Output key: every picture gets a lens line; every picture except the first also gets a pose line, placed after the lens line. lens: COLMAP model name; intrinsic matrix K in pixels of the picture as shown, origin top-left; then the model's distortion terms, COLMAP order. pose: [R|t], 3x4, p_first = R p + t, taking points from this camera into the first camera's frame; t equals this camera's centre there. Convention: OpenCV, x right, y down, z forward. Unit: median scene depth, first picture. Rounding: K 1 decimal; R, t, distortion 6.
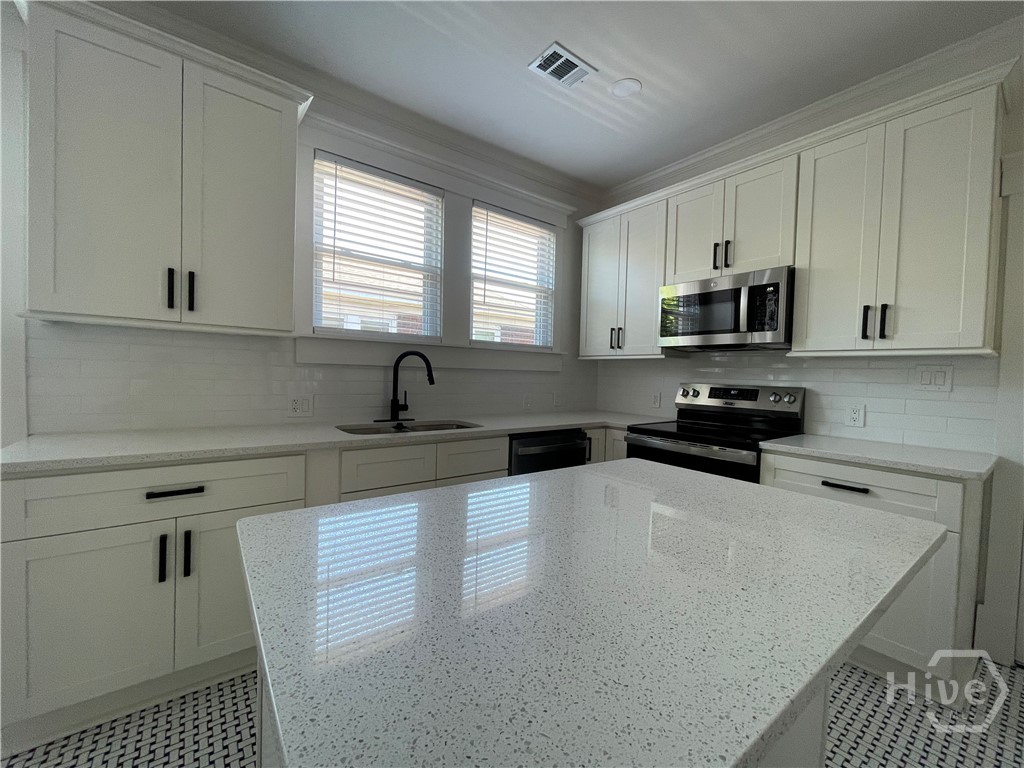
lens RADIAL K [[414.3, 0, 513.4], [0, 414.3, 384.3], [0, 0, 1]] dist [-0.004521, 0.001317]
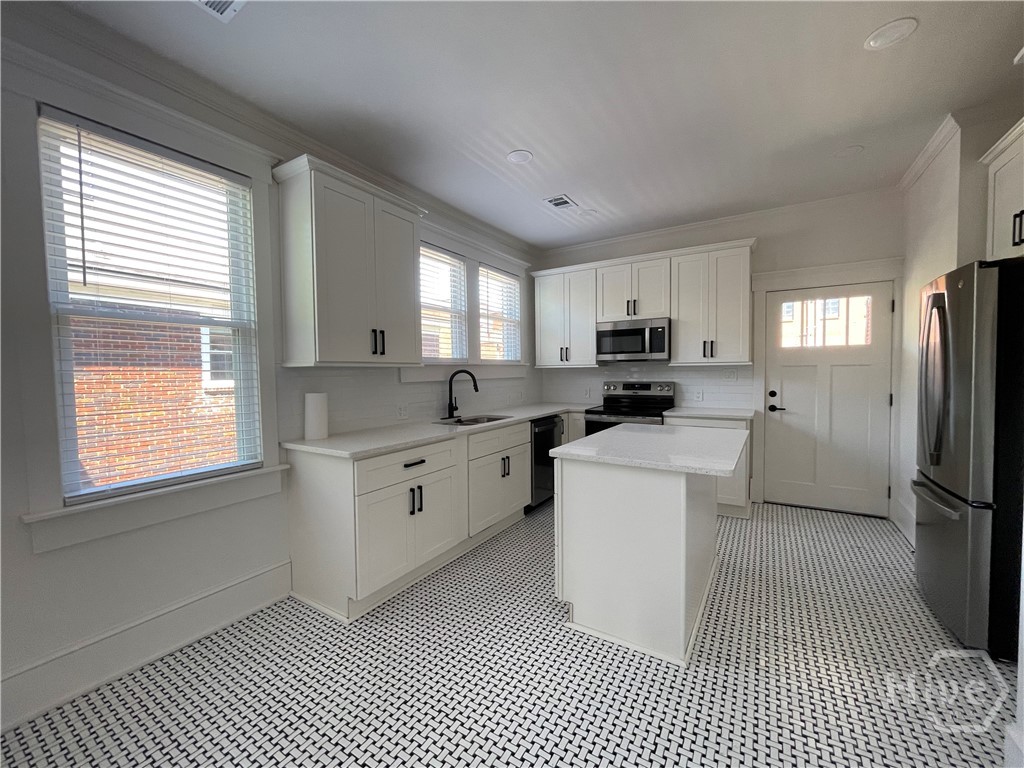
lens RADIAL K [[414.3, 0, 507.5], [0, 414.3, 385.1], [0, 0, 1]] dist [-0.004521, 0.001317]
pose [[0.934599, -0.051733, 0.351921, -0.611574], [0.047686, 0.998659, 0.020166, -0.048202], [-0.352493, -0.002065, 0.935812, -0.442279]]
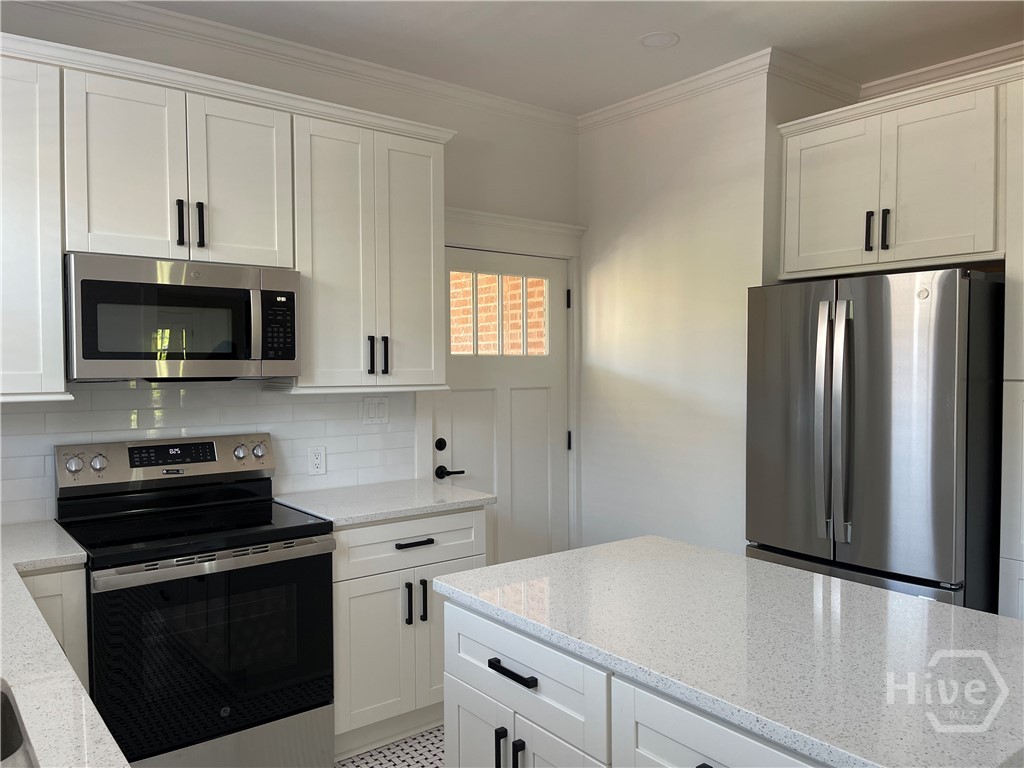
lens RADIAL K [[774.2, 0, 513.0], [0, 774.2, 385.9], [0, 0, 1]] dist [0.057717, -0.058831]
pose [[-0.014587, -0.058116, 0.998203, -0.626024], [0.027135, 0.997919, 0.058496, -0.135737], [-0.999525, 0.027939, -0.012980, 0.566080]]
